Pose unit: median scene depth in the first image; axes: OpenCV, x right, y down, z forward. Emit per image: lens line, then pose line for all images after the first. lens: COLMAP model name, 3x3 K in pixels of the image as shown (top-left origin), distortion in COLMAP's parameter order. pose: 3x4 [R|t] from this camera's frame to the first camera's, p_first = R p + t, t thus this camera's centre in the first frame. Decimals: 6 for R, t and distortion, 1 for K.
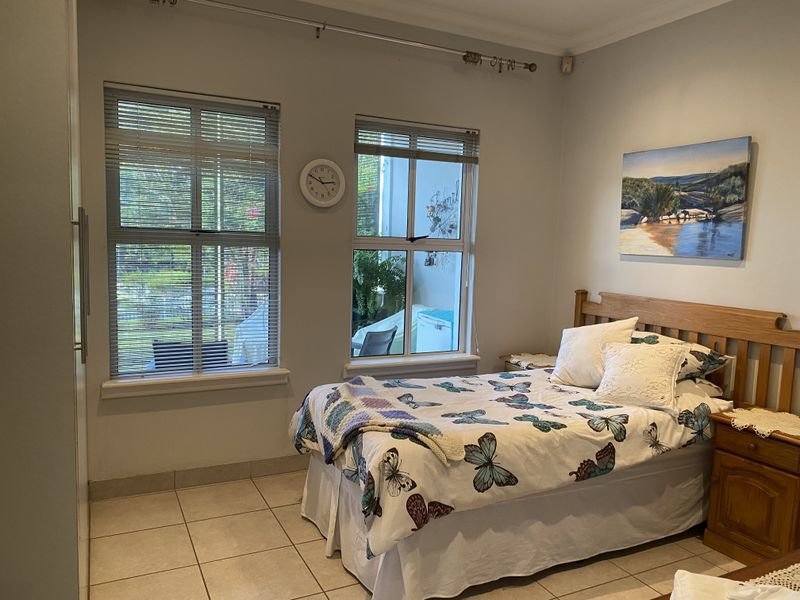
lens RADIAL K [[618.7, 0, 400.0], [0, 618.7, 300.0], [0, 0, 1]] dist [0.009757, -0.005650]
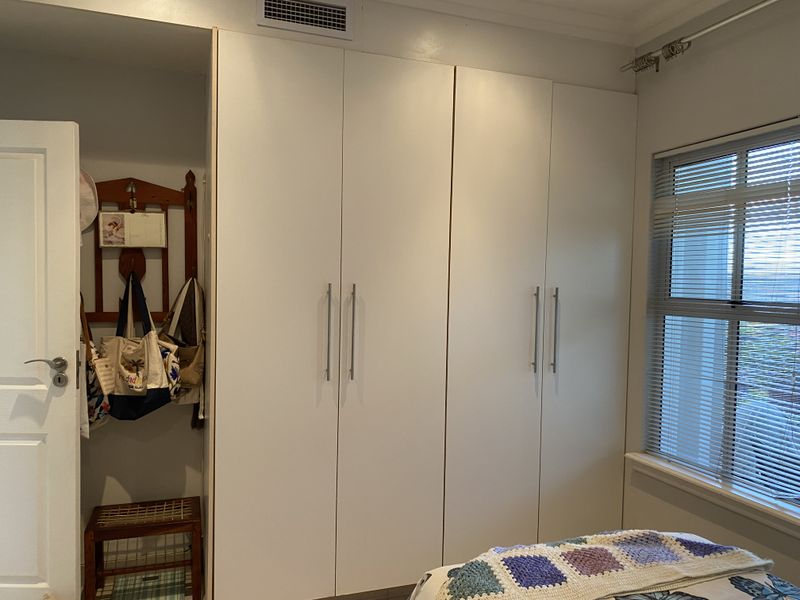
lens RADIAL K [[618.7, 0, 400.0], [0, 618.7, 300.0], [0, 0, 1]] dist [0.009757, -0.005650]
pose [[-0.143396, -0.001690, -0.989664, 0.521953], [-0.112579, 0.993535, 0.014616, -0.077638], [0.983241, 0.113512, -0.142659, 0.692830]]
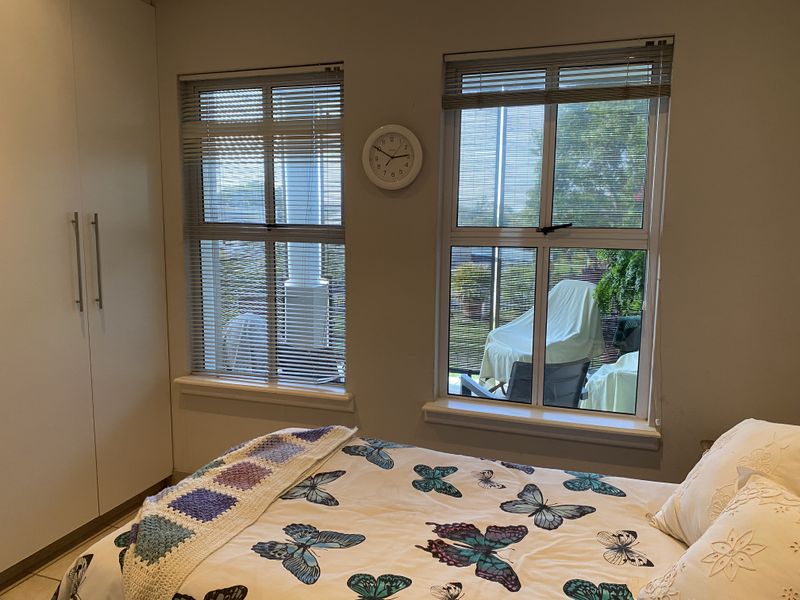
lens RADIAL K [[618.7, 0, 400.0], [0, 618.7, 300.0], [0, 0, 1]] dist [0.009757, -0.005650]
pose [[0.687144, 0.073196, -0.722825, 0.456805], [-0.055504, 0.997293, 0.048226, -0.057295], [0.724398, 0.006981, 0.689346, 0.522354]]
